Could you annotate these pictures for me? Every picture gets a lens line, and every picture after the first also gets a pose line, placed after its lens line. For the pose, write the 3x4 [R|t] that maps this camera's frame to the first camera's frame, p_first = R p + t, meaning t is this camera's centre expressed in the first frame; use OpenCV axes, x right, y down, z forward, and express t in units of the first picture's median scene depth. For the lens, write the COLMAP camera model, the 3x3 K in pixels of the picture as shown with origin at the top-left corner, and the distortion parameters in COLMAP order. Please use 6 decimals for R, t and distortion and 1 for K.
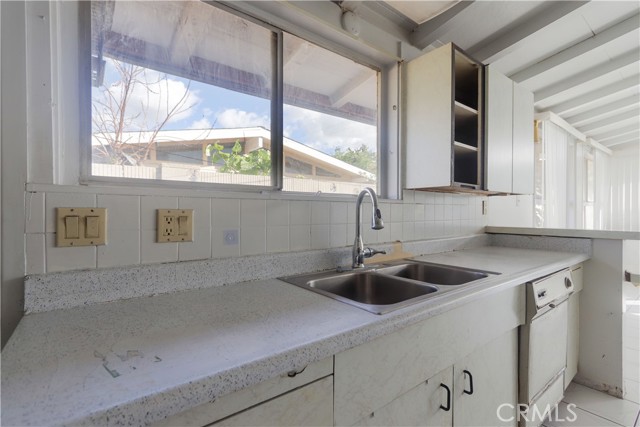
lens RADIAL K [[291.1, 0, 350.4], [0, 291.1, 213.4], [0, 0, 1]] dist [0.001119, 0.003145]
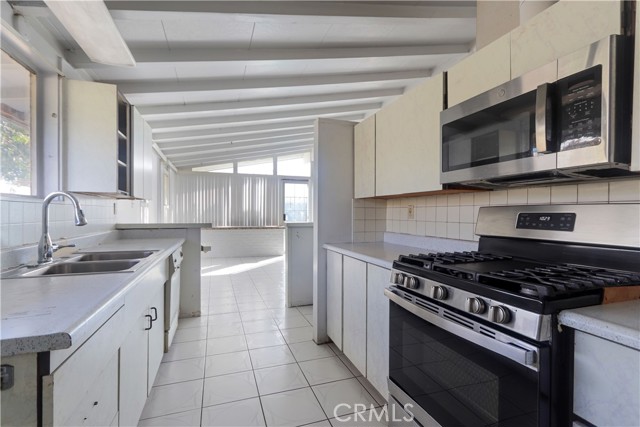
lens RADIAL K [[291.1, 0, 317.6], [0, 291.1, 214.6], [0, 0, 1]] dist [0.001119, 0.003145]
pose [[0.324927, -0.005391, 0.945724, -0.555152], [0.002924, 0.999985, 0.004696, 0.003355], [-0.945735, 0.001239, 0.324938, -0.272225]]
